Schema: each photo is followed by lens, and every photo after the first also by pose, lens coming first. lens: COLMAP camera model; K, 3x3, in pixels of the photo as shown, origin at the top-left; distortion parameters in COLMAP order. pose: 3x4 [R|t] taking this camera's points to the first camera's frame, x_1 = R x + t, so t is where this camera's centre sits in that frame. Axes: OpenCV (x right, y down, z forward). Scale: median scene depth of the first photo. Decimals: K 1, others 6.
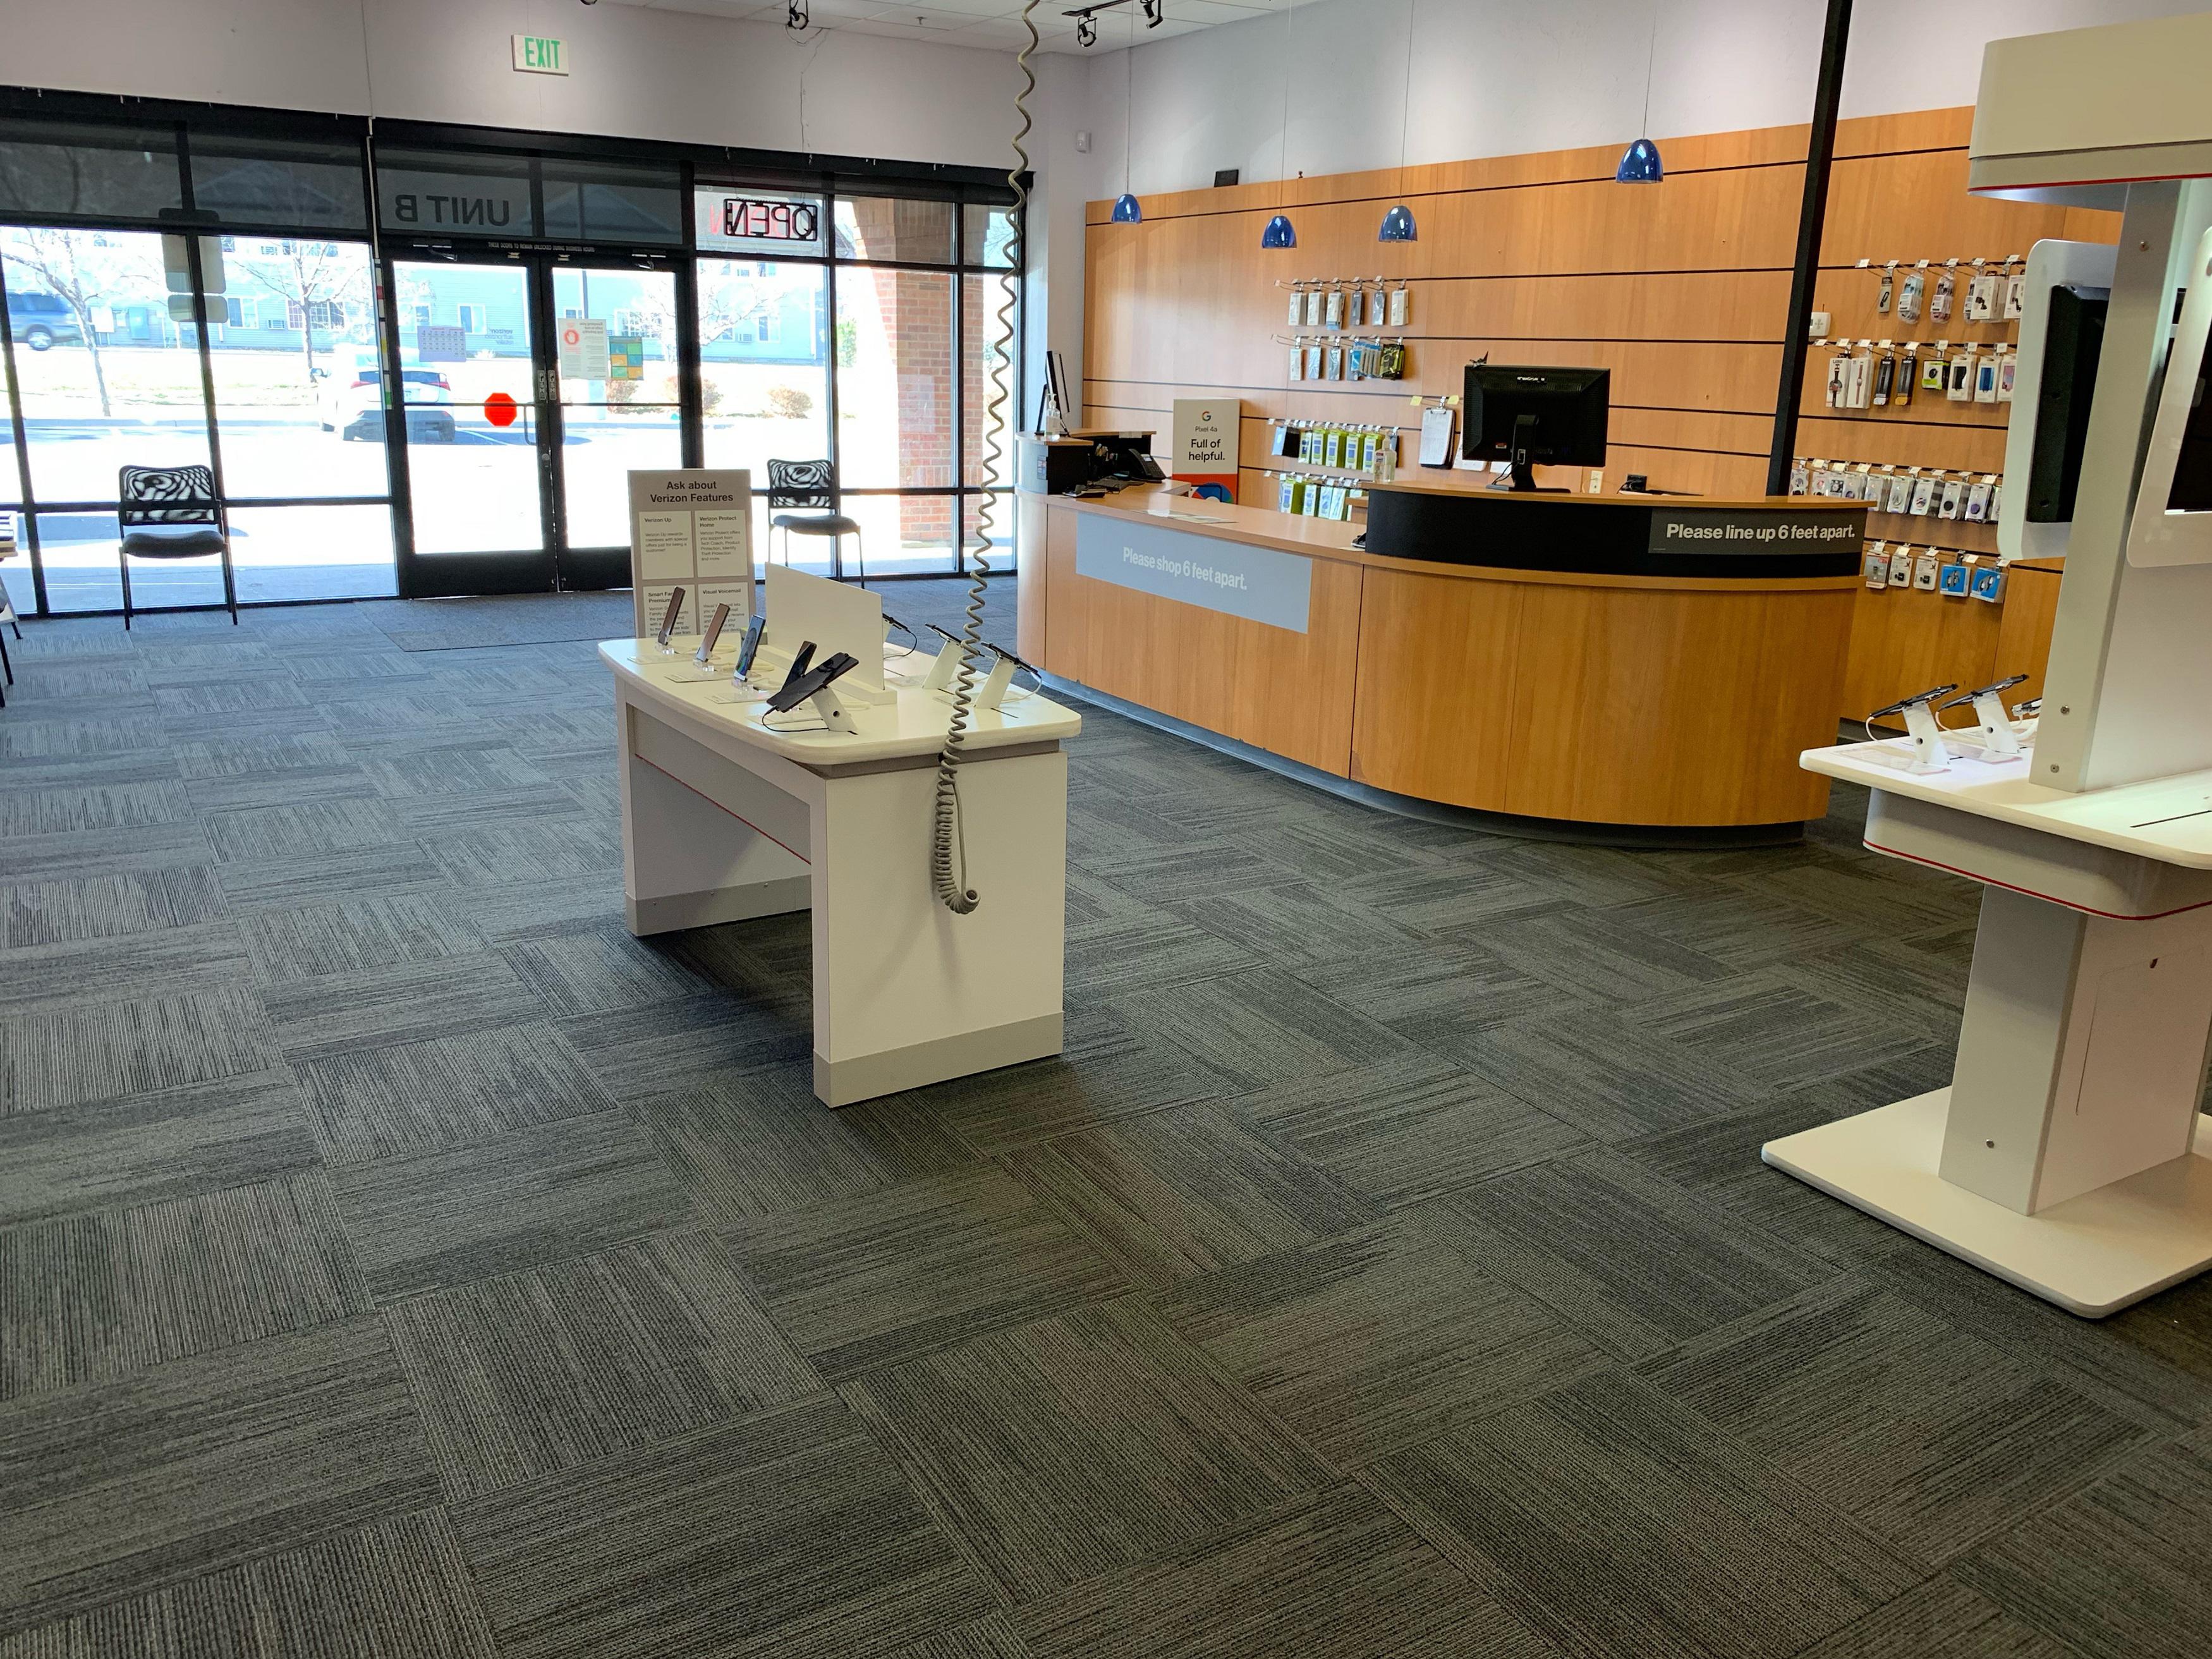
lens RADIAL K [[1738.8, 0, 1173.3], [0, 1738.8, 827.1], [0, 0, 1]] dist [0.017171, -0.026872]
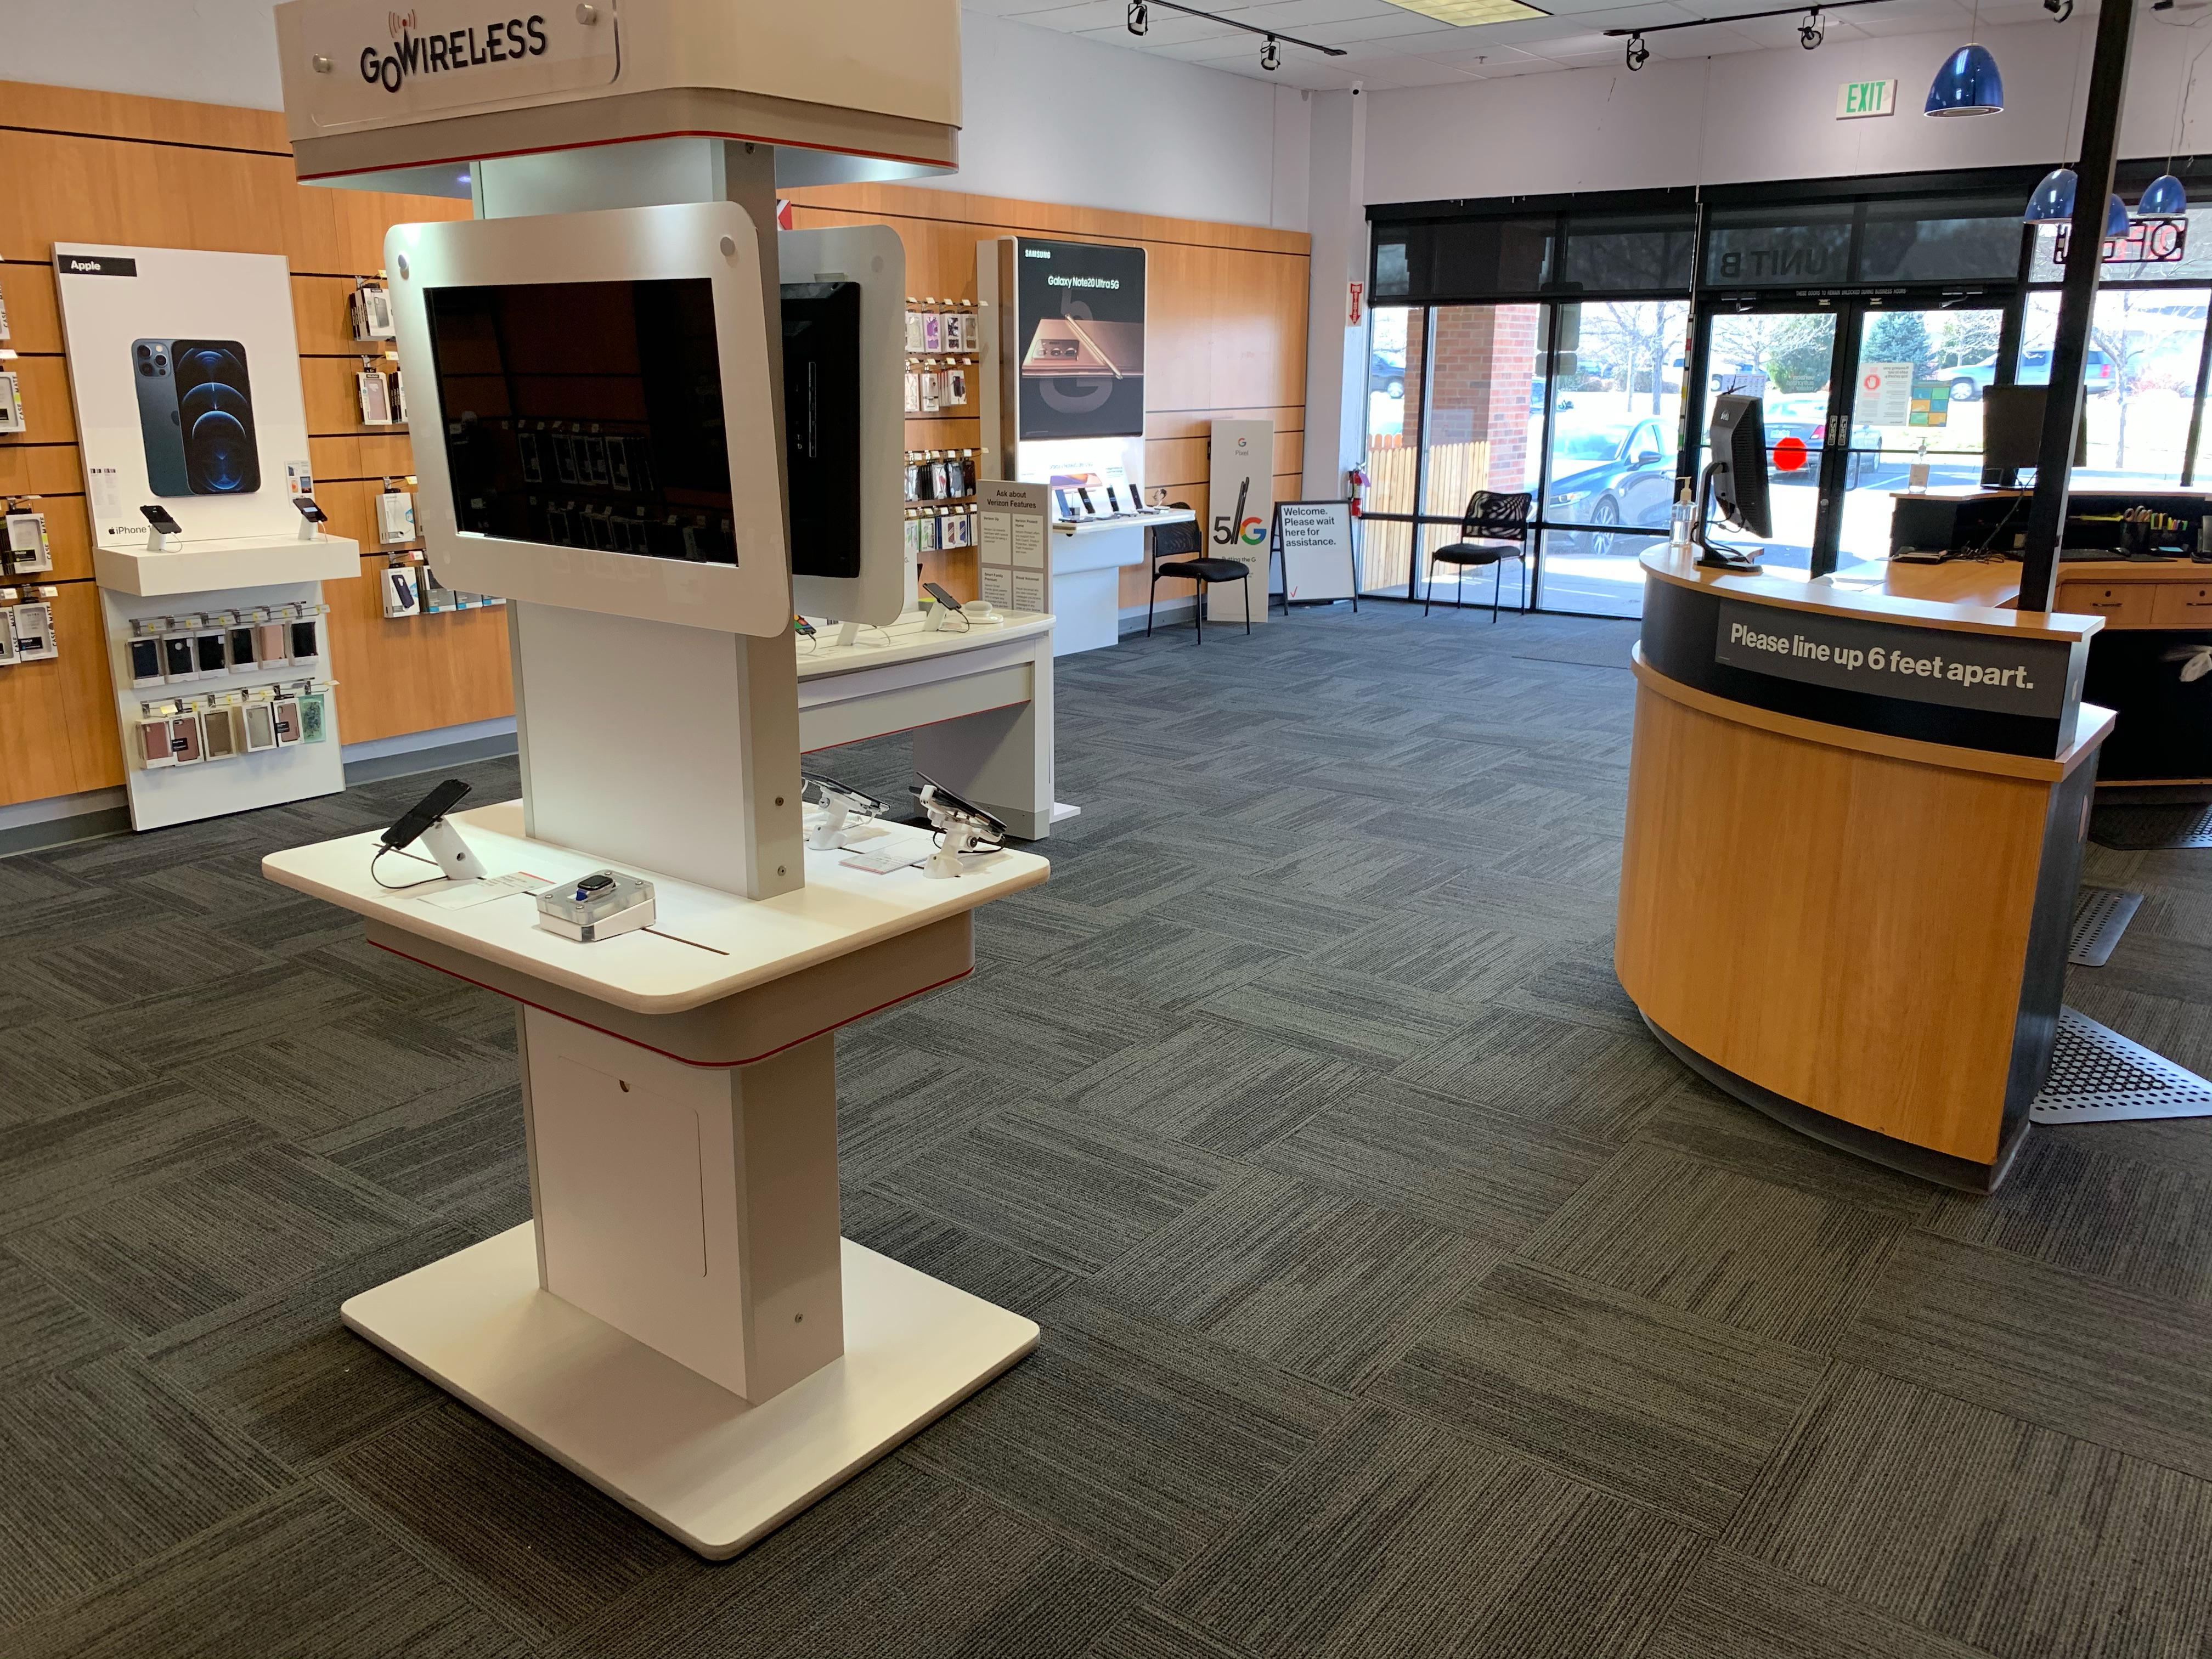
lens RADIAL K [[1738.8, 0, 1105.3], [0, 1738.8, 831.9], [0, 0, 1]] dist [0.017171, -0.026872]
pose [[0.333250, 0.218736, -0.917115, 0.521723], [-0.245038, 0.959384, 0.139779, -0.080464], [0.910440, 0.178147, 0.373313, 0.329281]]
